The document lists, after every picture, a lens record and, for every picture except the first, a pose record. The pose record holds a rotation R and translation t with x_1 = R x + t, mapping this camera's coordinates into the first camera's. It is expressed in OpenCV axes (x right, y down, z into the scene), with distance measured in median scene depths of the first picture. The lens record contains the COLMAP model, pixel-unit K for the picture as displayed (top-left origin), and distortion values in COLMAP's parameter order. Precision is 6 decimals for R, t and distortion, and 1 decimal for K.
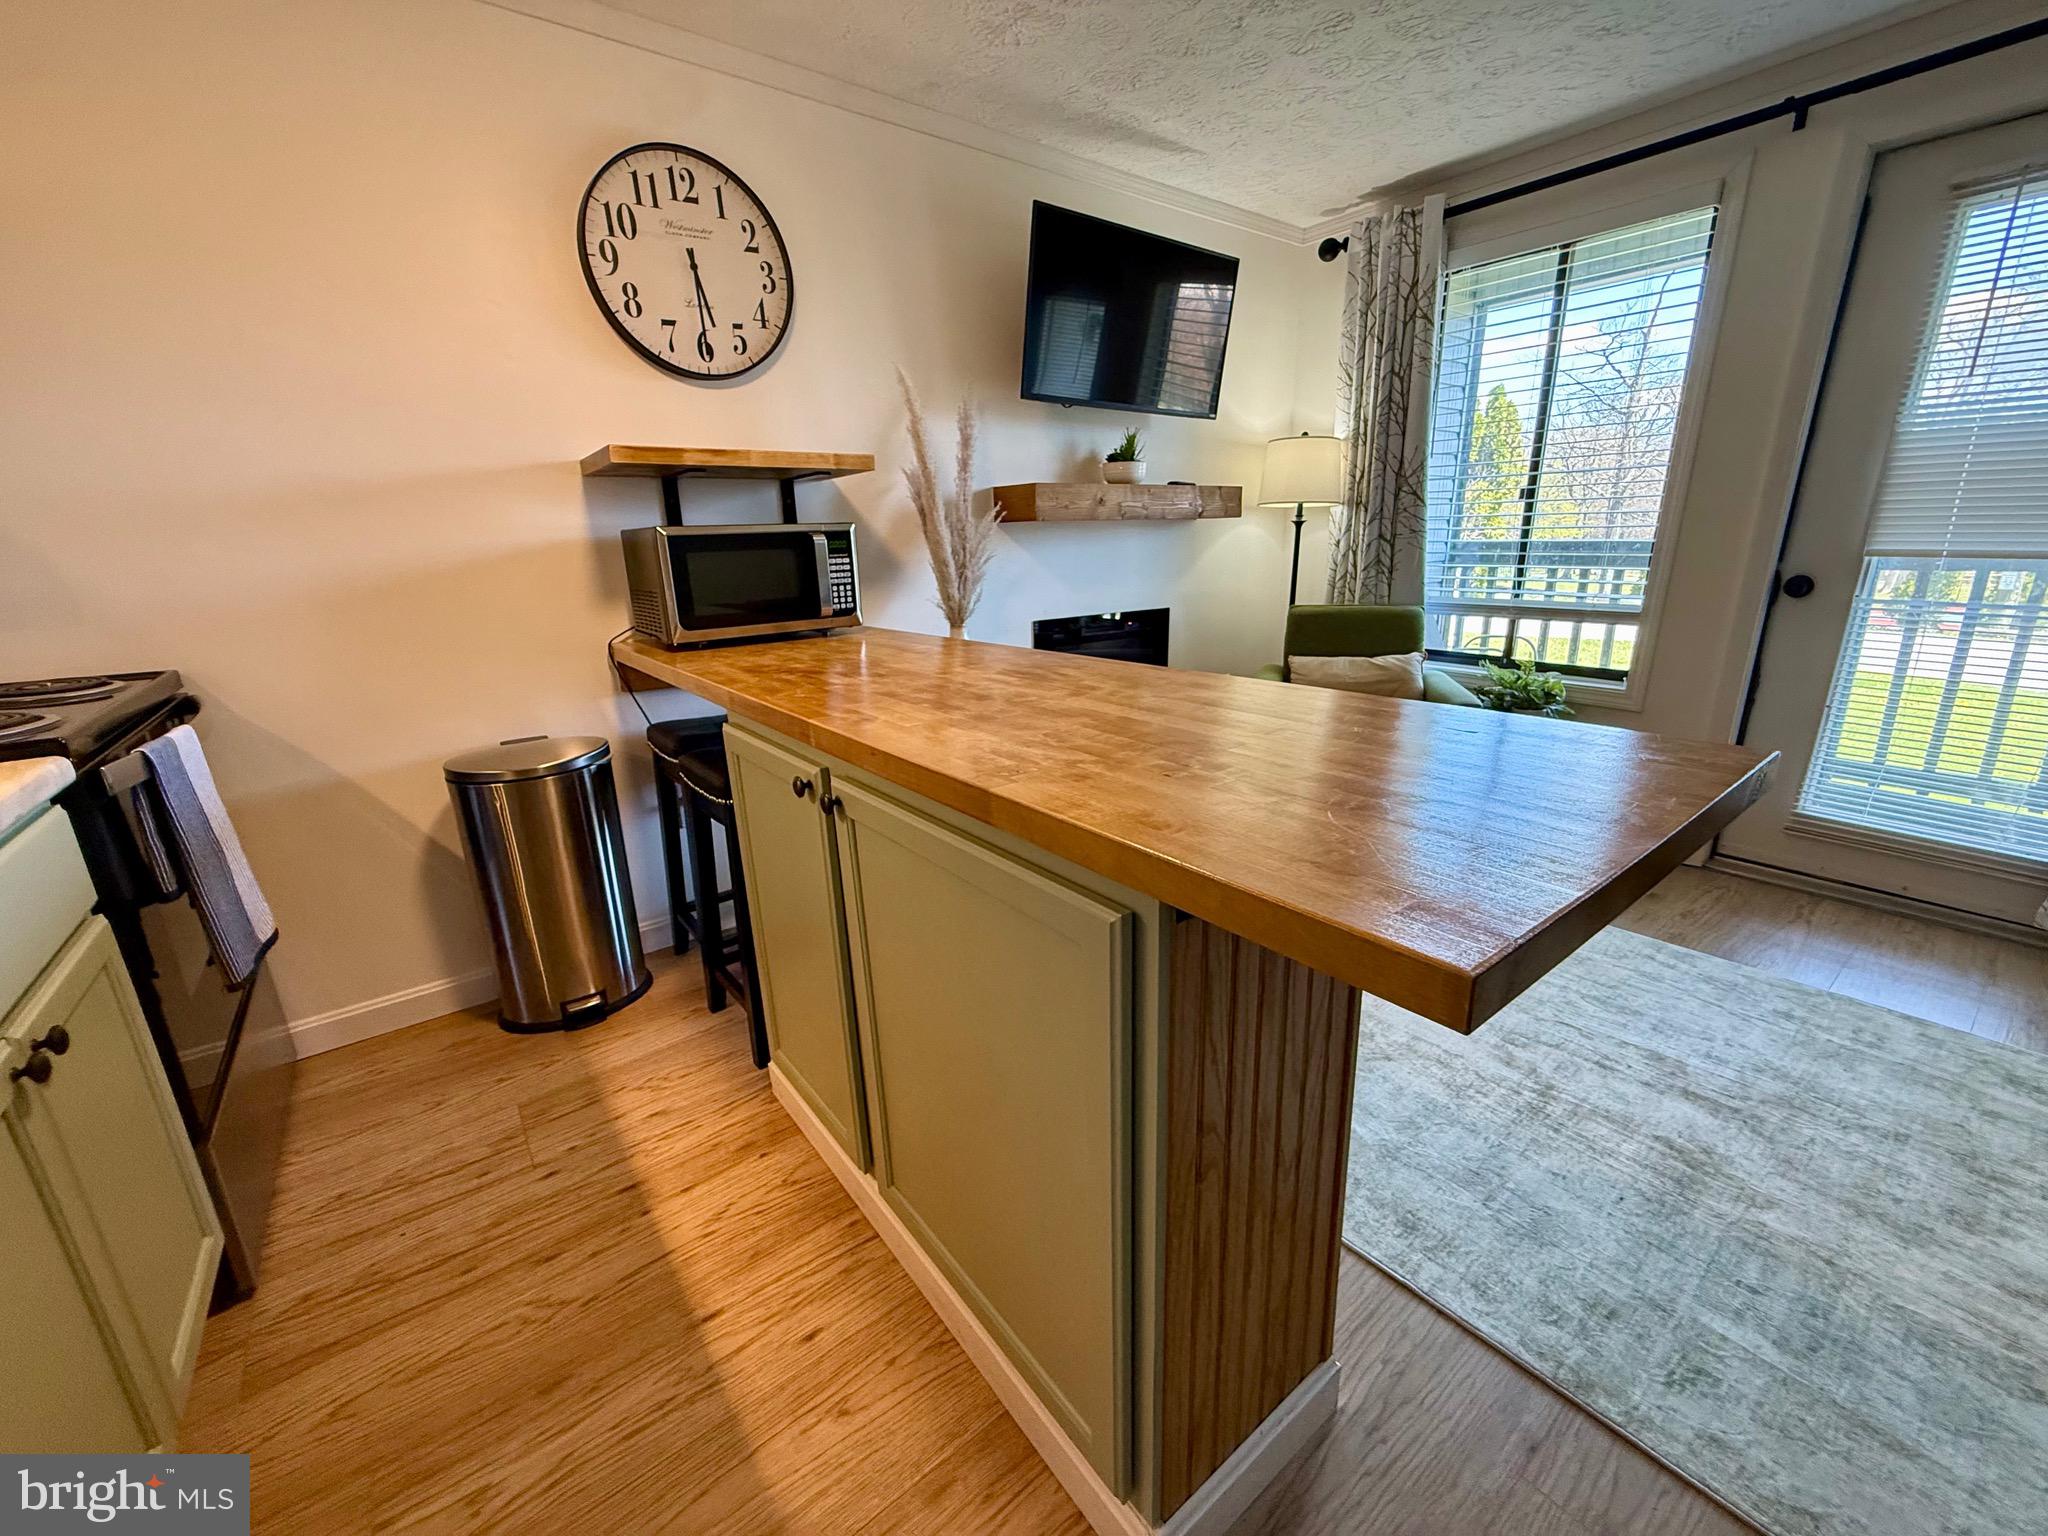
lens RADIAL K [[826.6, 0, 1027.6], [0, 826.6, 759.5], [0, 0, 1]] dist [0.003856, 0.000470]
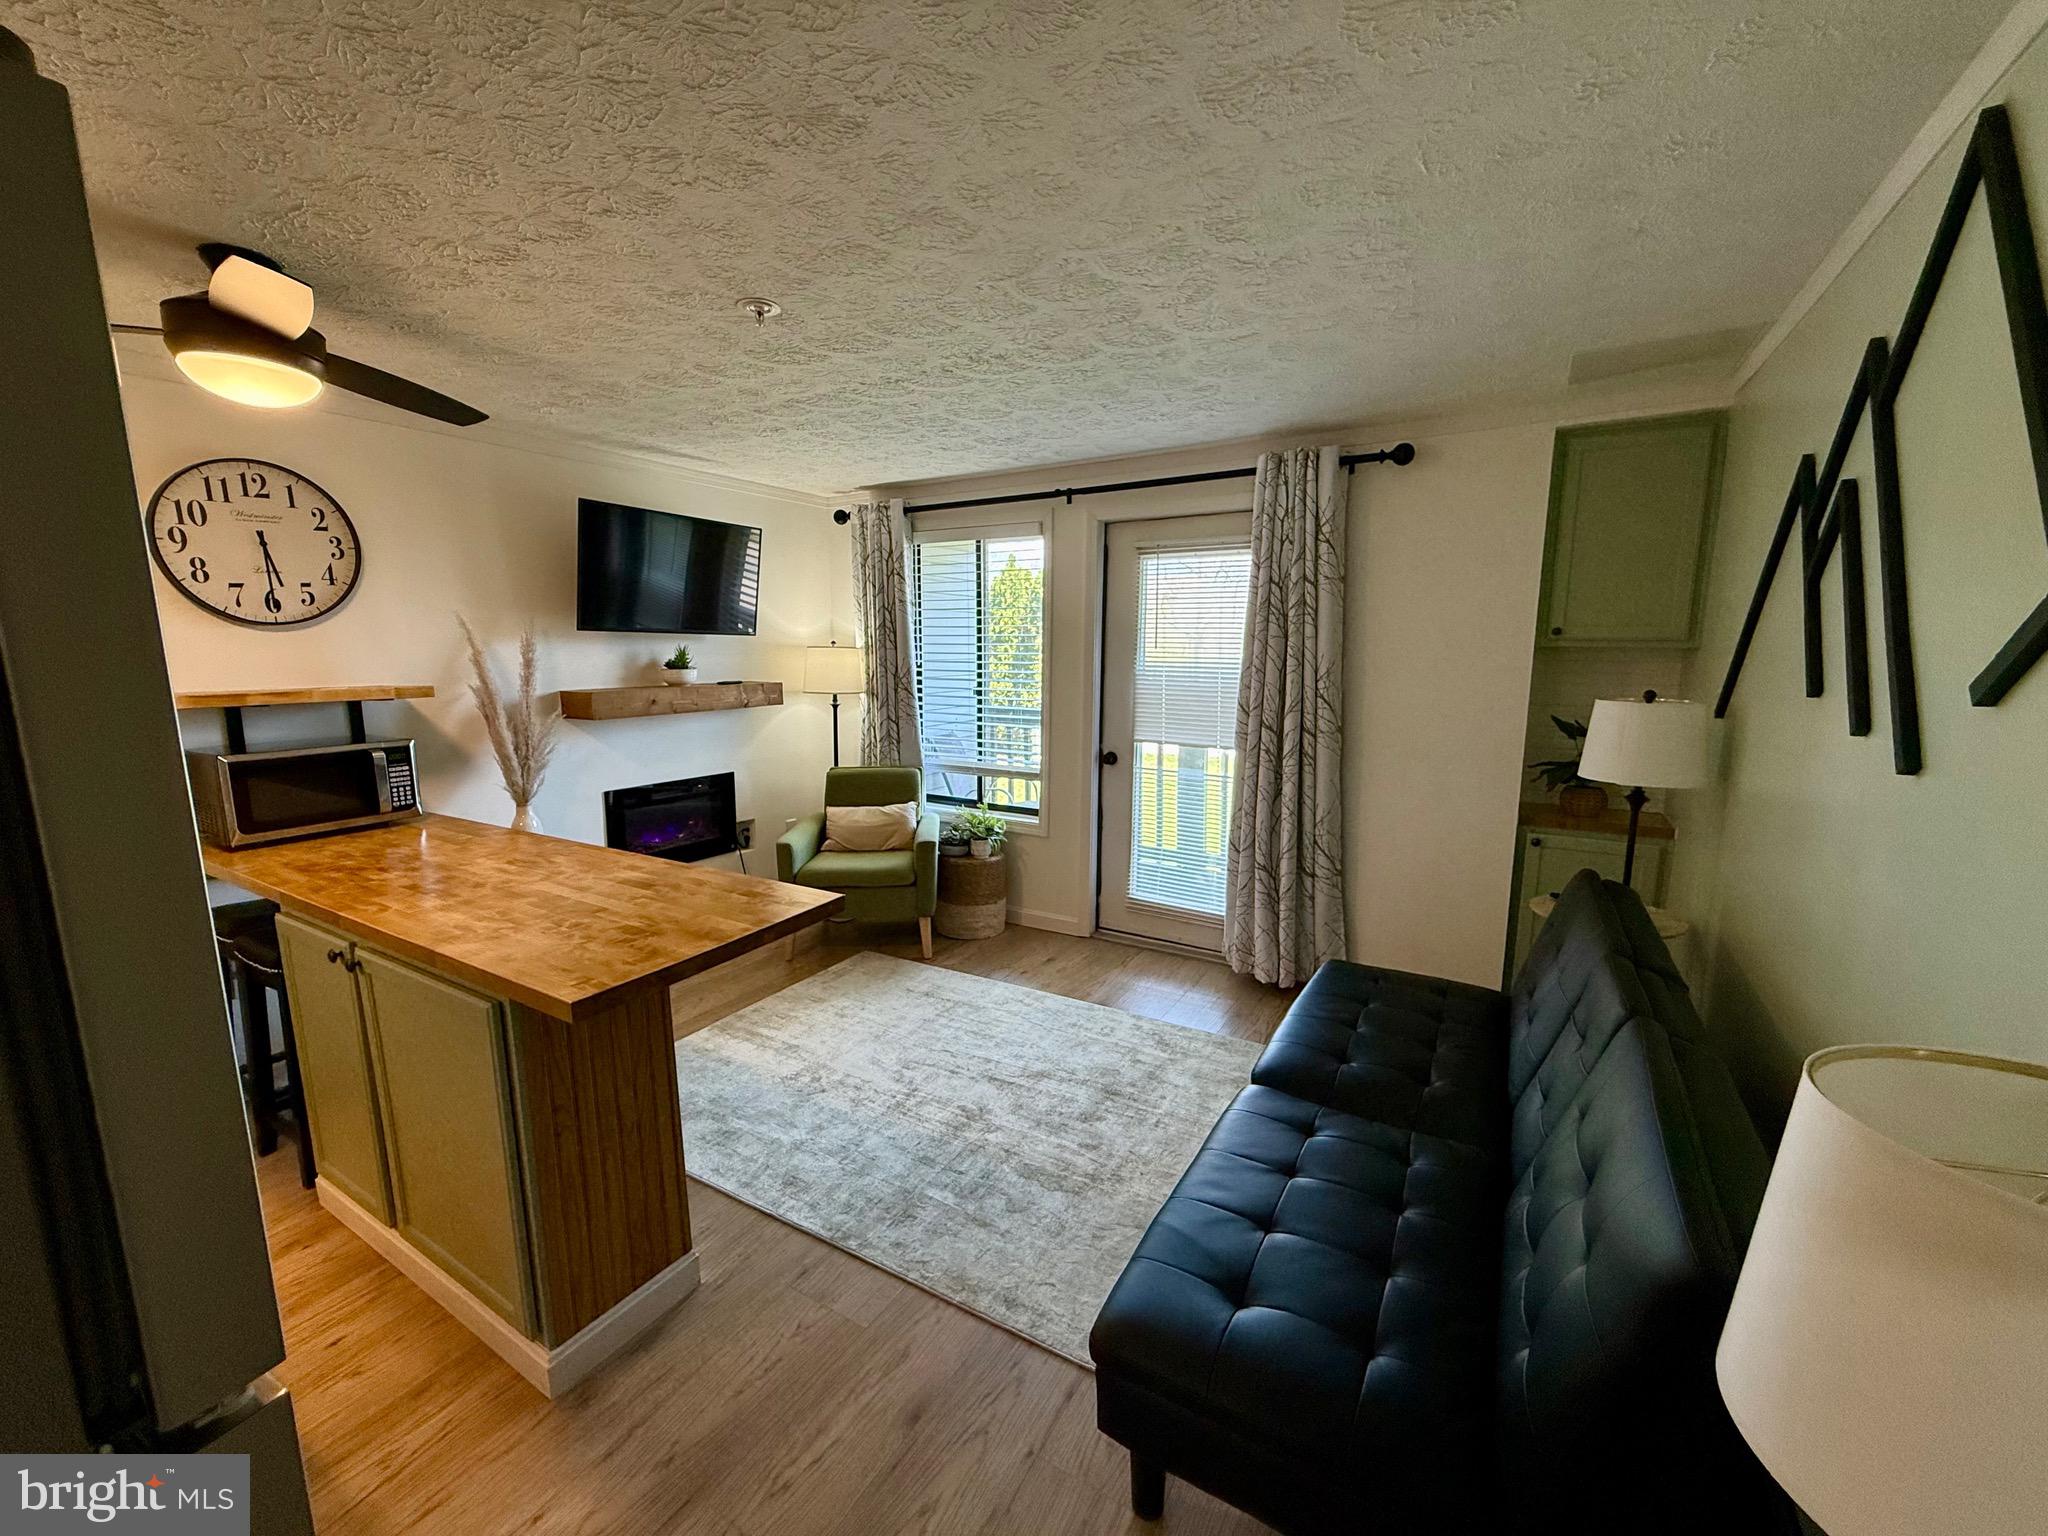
lens RADIAL K [[815.9, 0, 1018.7], [0, 815.9, 764.8], [0, 0, 1]] dist [0.001101, 0.000022]
pose [[0.933259, -0.028600, 0.358064, 0.212494], [0.074966, 0.990383, -0.116285, -0.026104], [-0.351295, 0.135367, 0.926427, -0.503442]]
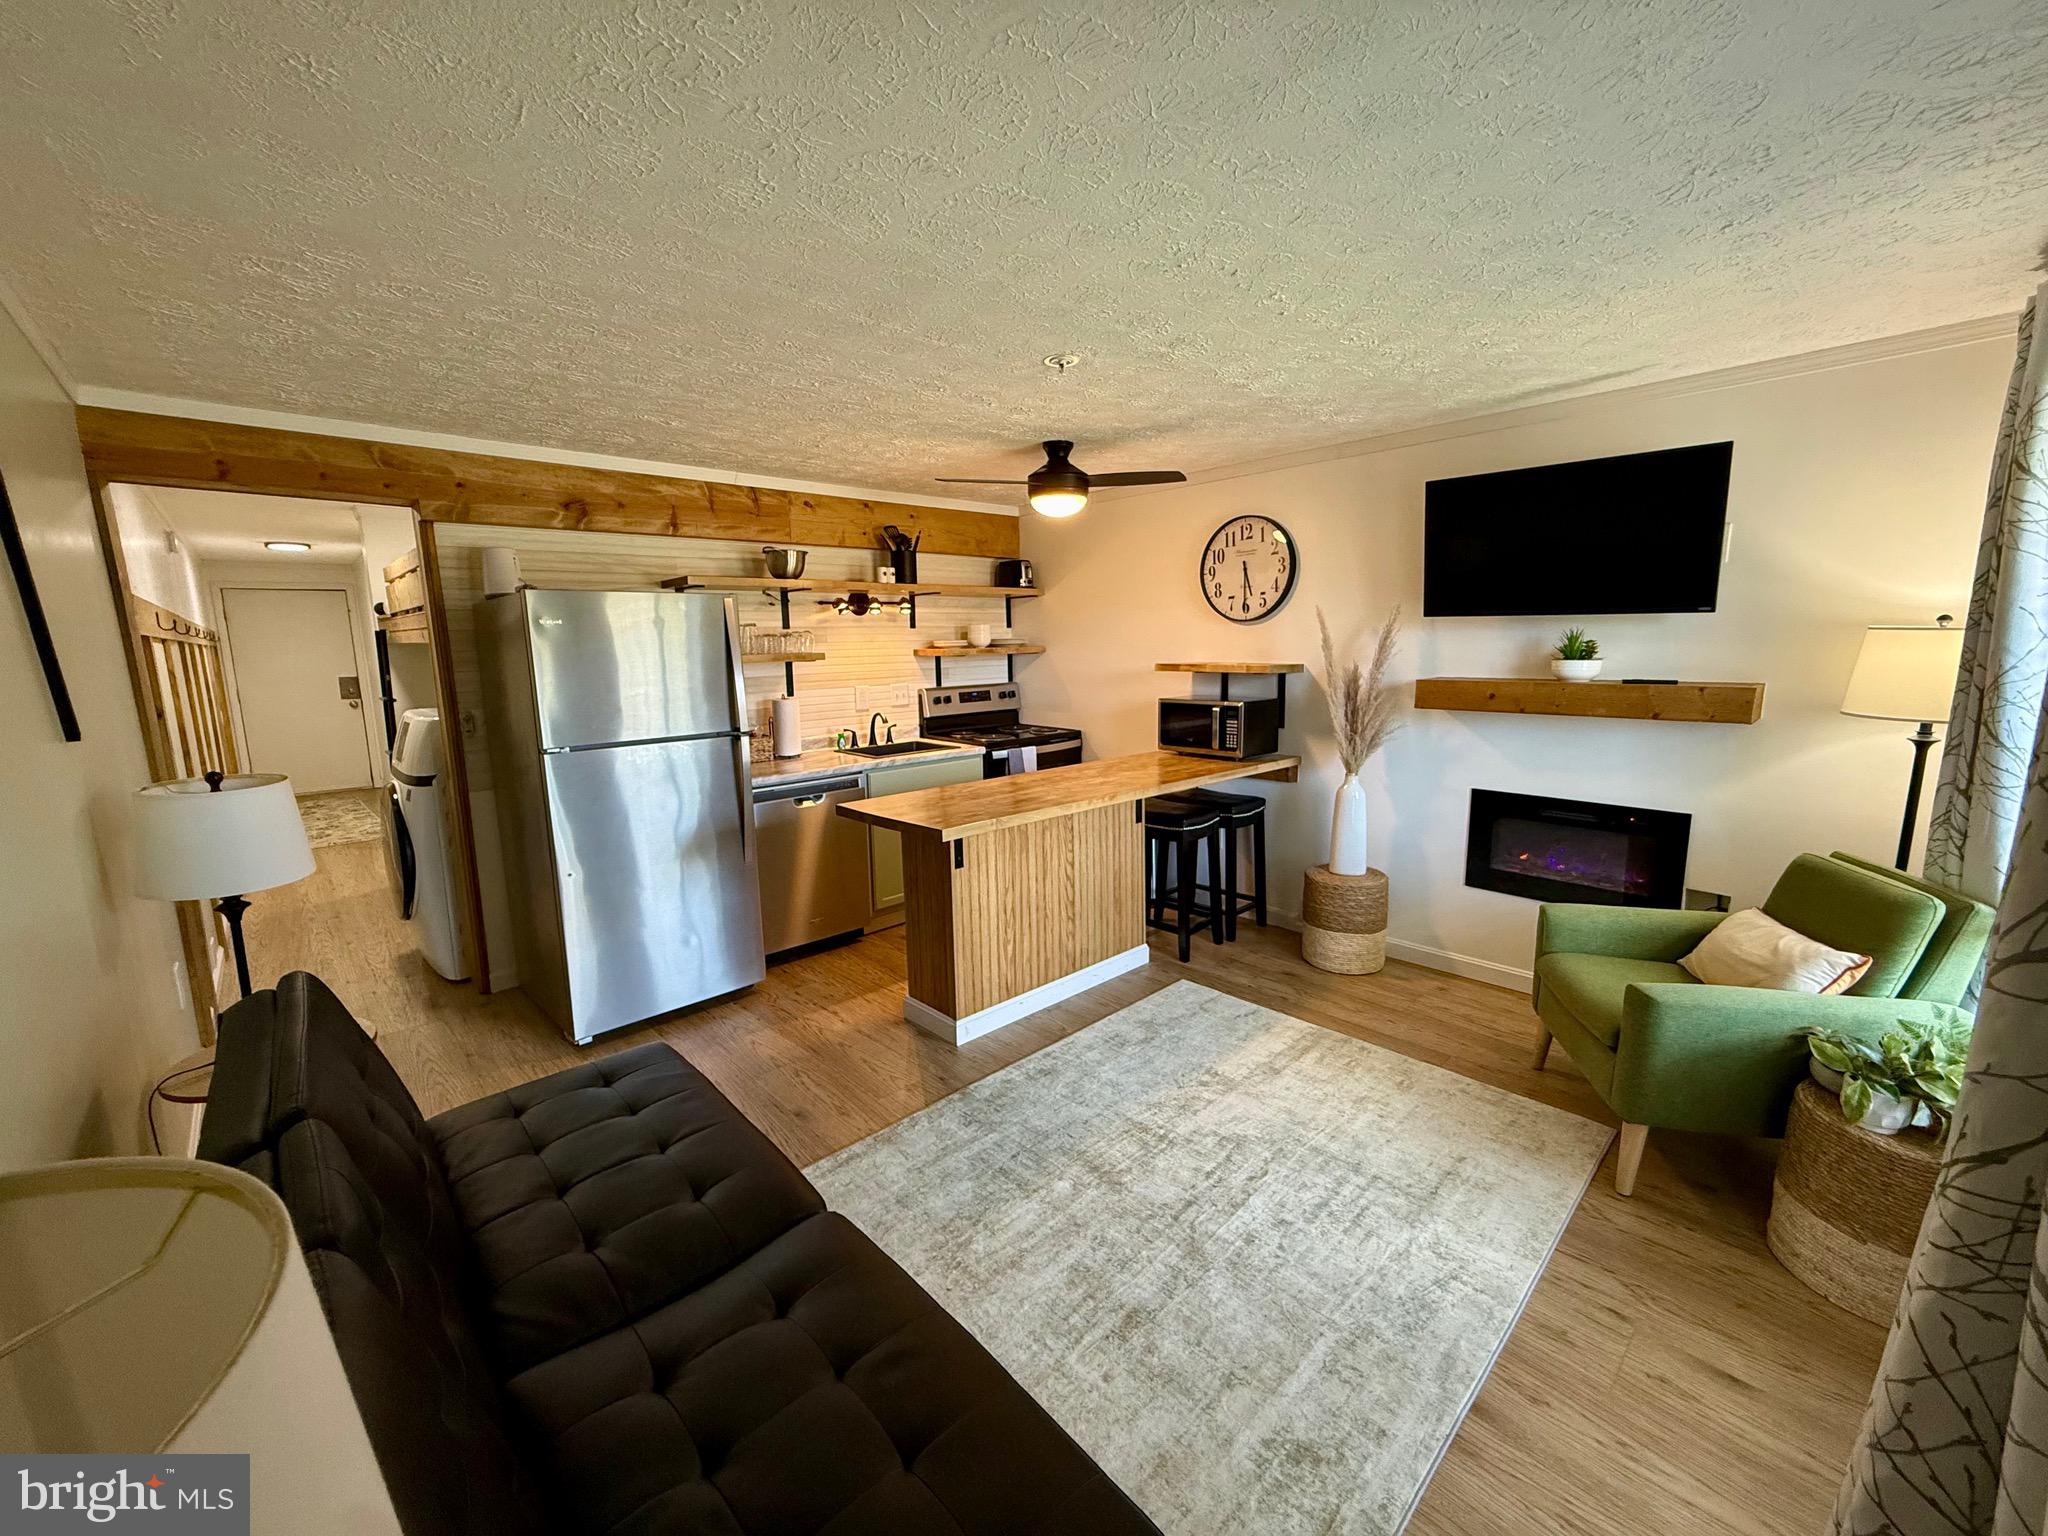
lens RADIAL K [[815.9, 0, 1018.7], [0, 815.9, 764.8], [0, 0, 1]] dist [0.001101, 0.000022]
pose [[0.085839, 0.174631, -0.980885, 1.489969], [-0.254422, 0.955719, 0.147885, -0.289340], [0.963276, 0.236864, 0.126468, 0.332921]]
